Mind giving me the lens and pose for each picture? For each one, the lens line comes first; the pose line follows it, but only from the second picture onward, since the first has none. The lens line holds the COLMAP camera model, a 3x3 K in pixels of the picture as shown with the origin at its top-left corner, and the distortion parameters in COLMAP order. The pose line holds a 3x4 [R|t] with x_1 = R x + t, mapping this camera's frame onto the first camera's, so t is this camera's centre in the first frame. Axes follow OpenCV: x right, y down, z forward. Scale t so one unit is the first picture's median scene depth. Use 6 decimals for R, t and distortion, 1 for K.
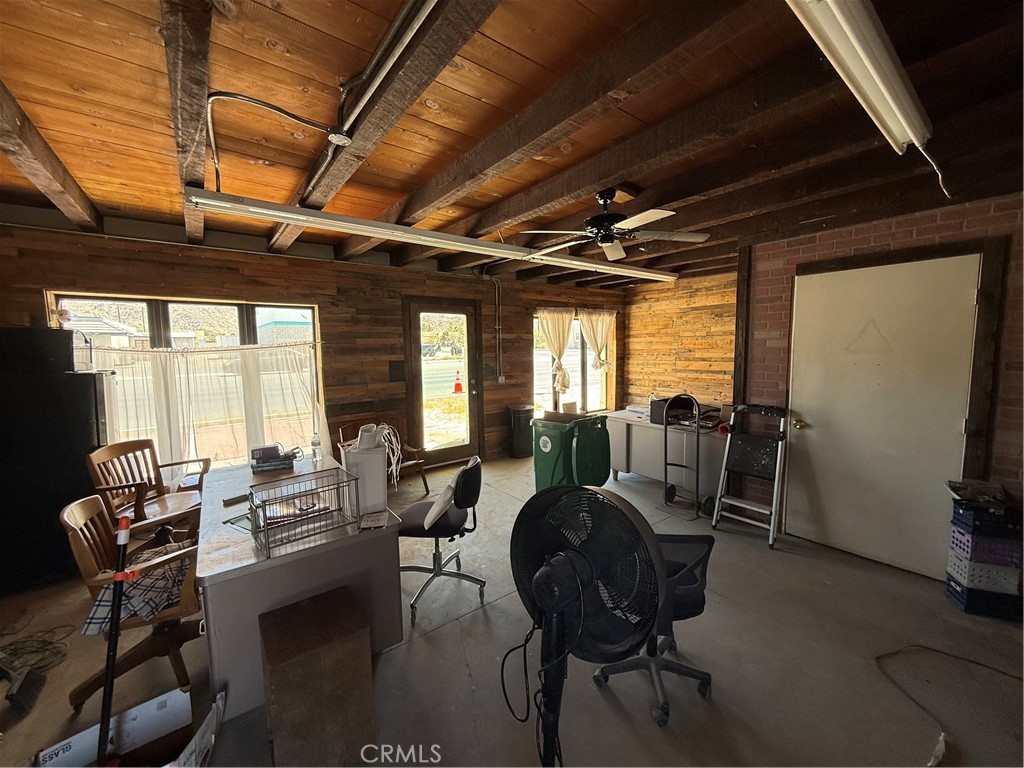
lens RADIAL K [[406.8, 0, 514.2], [0, 406.8, 382.4], [0, 0, 1]] dist [0.001151, 0.000146]
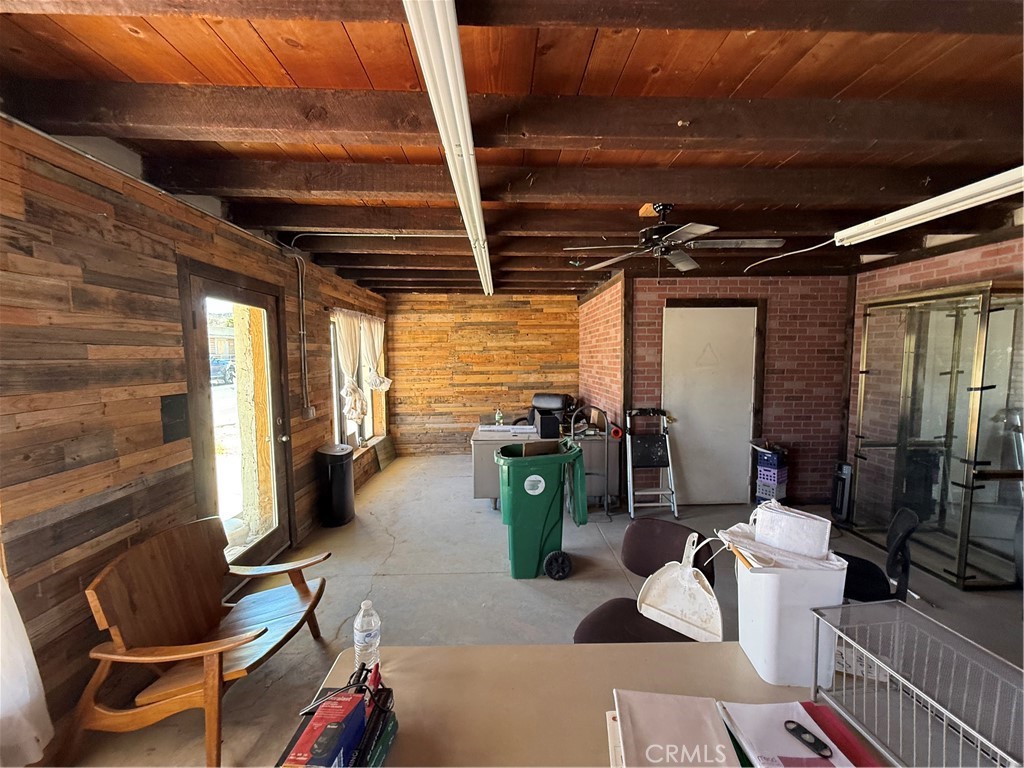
lens RADIAL K [[406.8, 0, 514.2], [0, 406.8, 382.4], [0, 0, 1]] dist [0.001151, 0.000146]
pose [[0.584551, -0.048222, 0.809923, -0.391562], [0.073656, 0.997264, 0.006216, -0.037908], [-0.808007, 0.056022, 0.586504, 0.373454]]
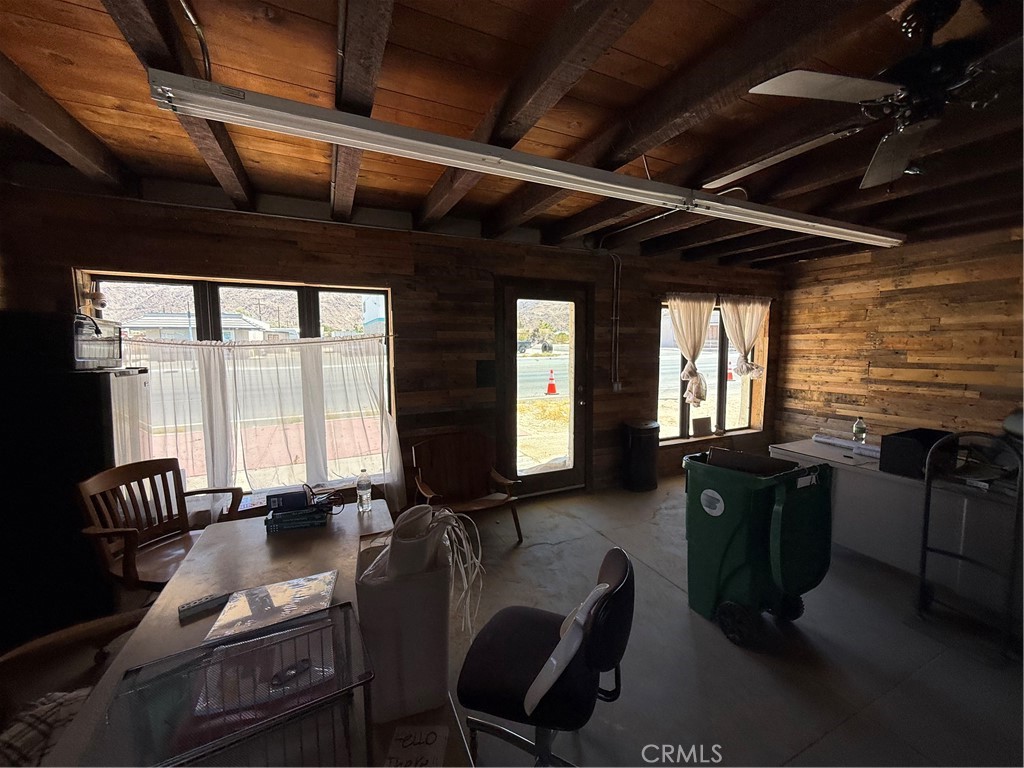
lens RADIAL K [[406.8, 0, 514.2], [0, 406.8, 382.4], [0, 0, 1]] dist [0.001151, 0.000146]
pose [[0.976227, 0.031490, -0.214452, -0.060350], [-0.029973, 0.999497, 0.010321, -0.018628], [0.214669, -0.003648, 0.976680, 0.225443]]
